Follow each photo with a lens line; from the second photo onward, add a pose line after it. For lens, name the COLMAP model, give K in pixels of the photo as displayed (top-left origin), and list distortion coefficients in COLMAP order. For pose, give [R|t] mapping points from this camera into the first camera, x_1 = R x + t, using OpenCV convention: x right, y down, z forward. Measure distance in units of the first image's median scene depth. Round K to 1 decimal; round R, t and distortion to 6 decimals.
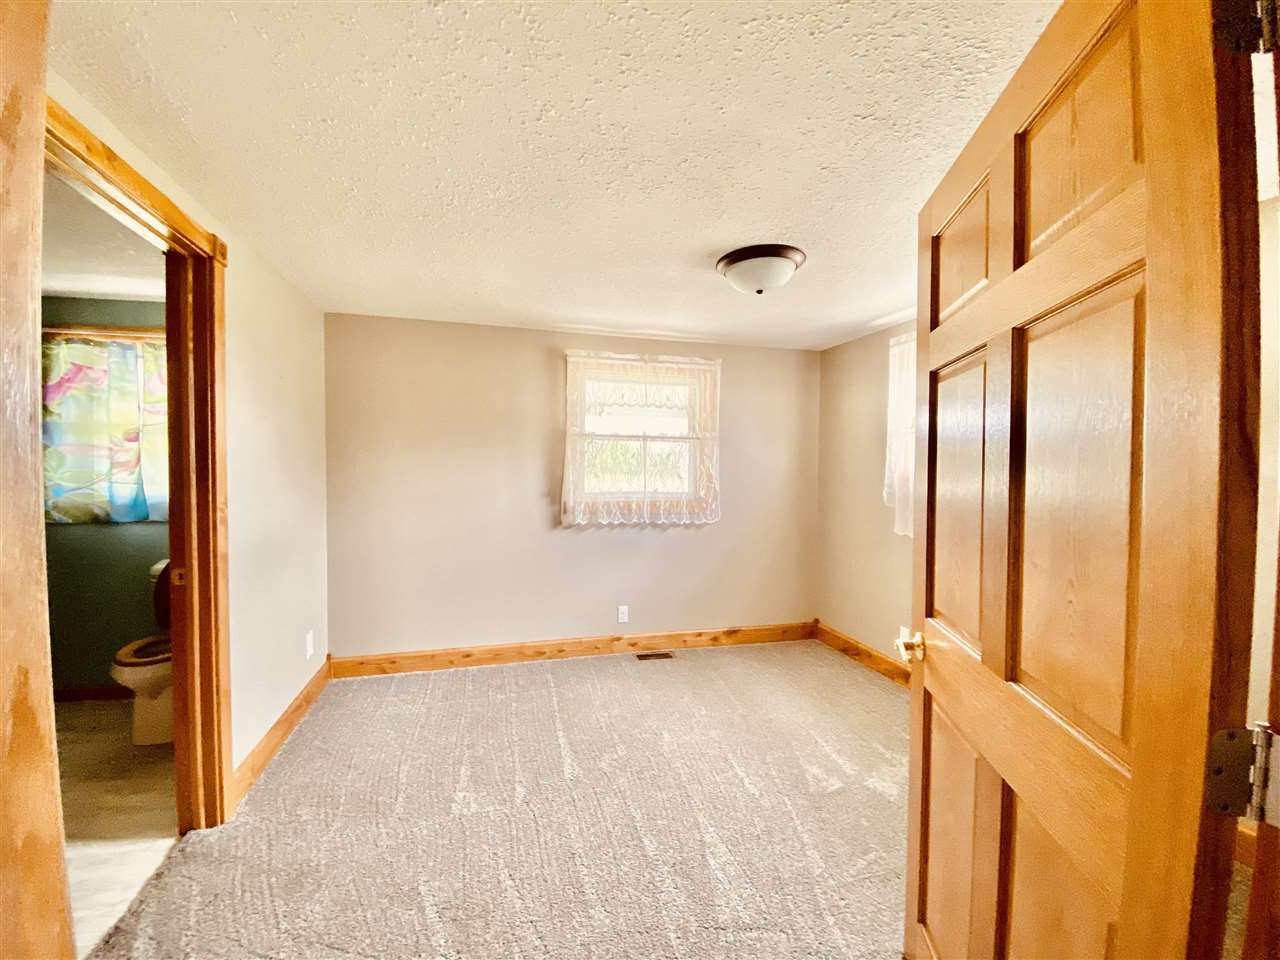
lens RADIAL K [[520.4, 0, 630.0], [0, 520.4, 481.2], [0, 0, 1]] dist [0.017814, -0.019375]
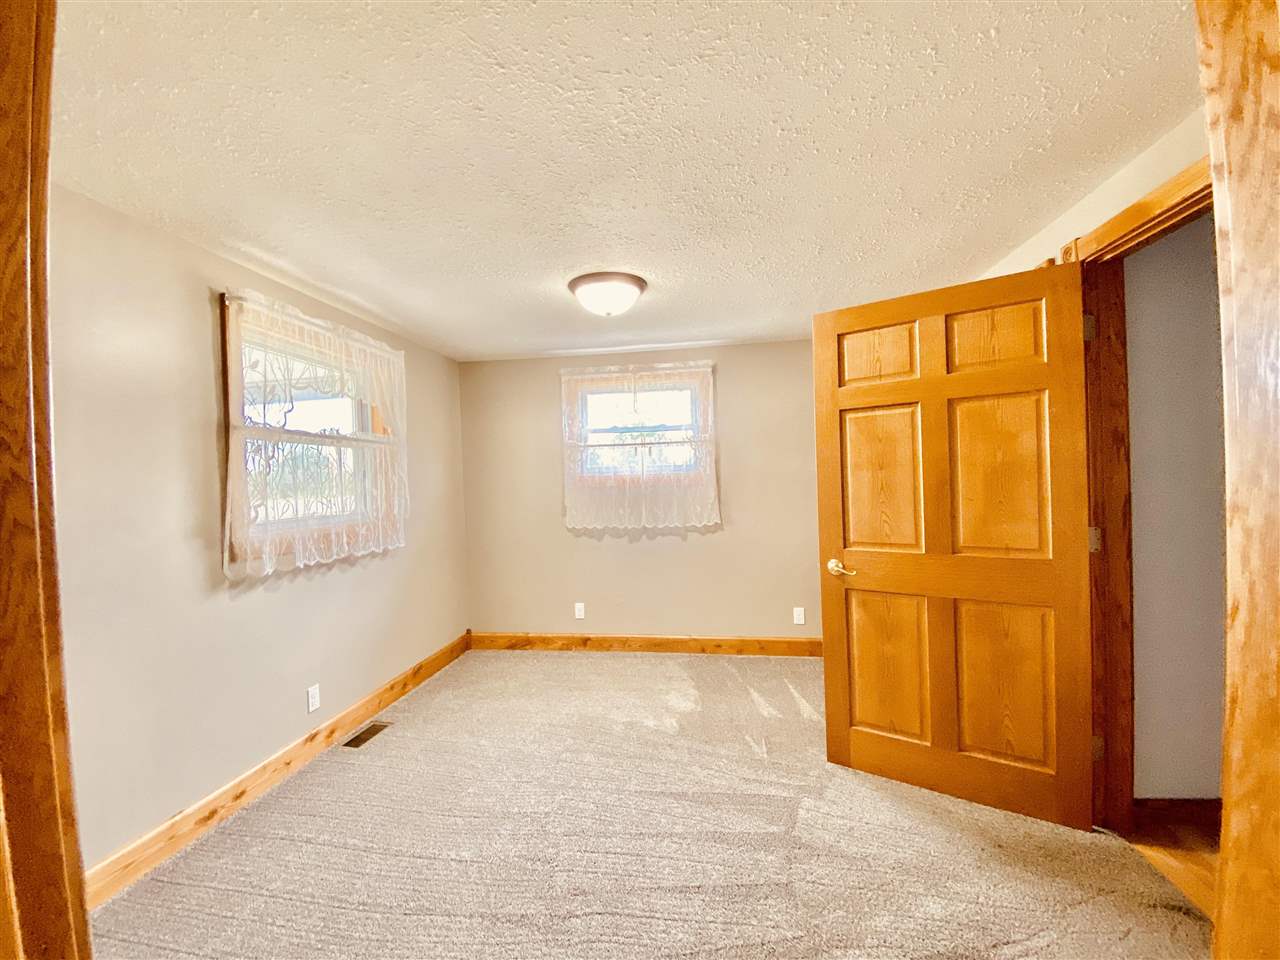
lens RADIAL K [[520.4, 0, 630.0], [0, 520.4, 481.2], [0, 0, 1]] dist [0.017814, -0.019375]
pose [[0.392547, -0.029127, 0.919271, -0.478425], [0.060128, 0.998173, 0.005951, -0.005868], [-0.917765, 0.052938, 0.393581, 0.347070]]
